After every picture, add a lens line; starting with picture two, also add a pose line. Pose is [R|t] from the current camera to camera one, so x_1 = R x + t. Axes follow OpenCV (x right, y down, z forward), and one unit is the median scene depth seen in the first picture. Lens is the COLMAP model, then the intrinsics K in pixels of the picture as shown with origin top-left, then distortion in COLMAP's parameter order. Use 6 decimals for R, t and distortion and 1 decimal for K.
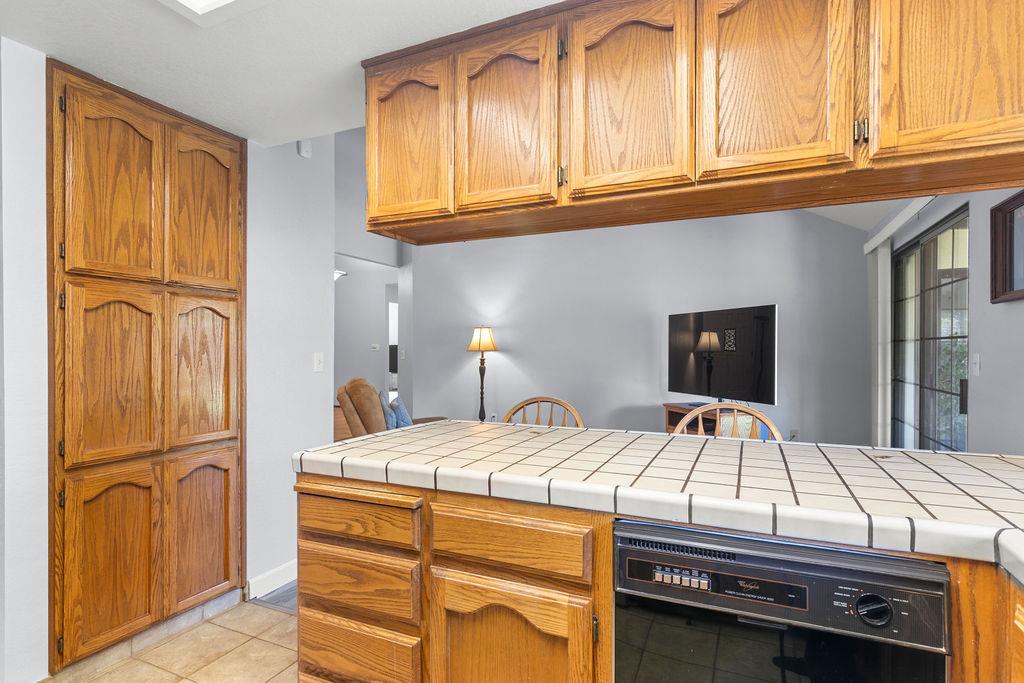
lens RADIAL K [[522.9, 0, 513.8], [0, 522.9, 345.5], [0, 0, 1]] dist [0.000177, -0.000137]
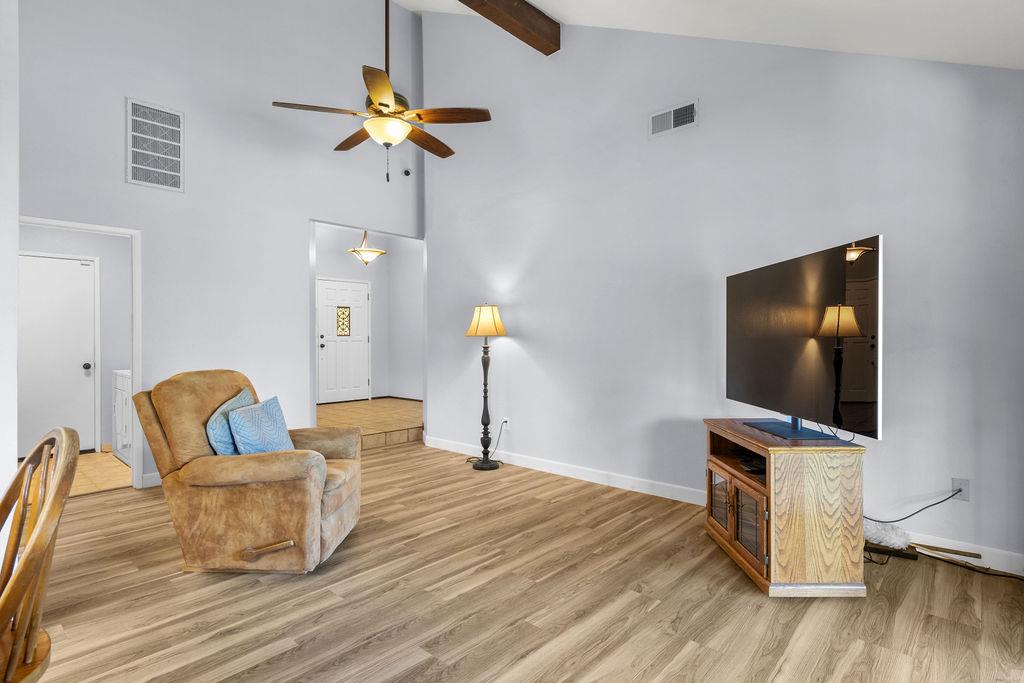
lens RADIAL K [[522.9, 0, 509.1], [0, 522.9, 339.4], [0, 0, 1]] dist [0.000177, -0.000137]
pose [[0.950261, -0.003285, -0.311436, 0.212255], [0.005736, 0.999959, 0.006954, 0.009662], [0.311401, -0.008394, 0.950242, 0.279873]]
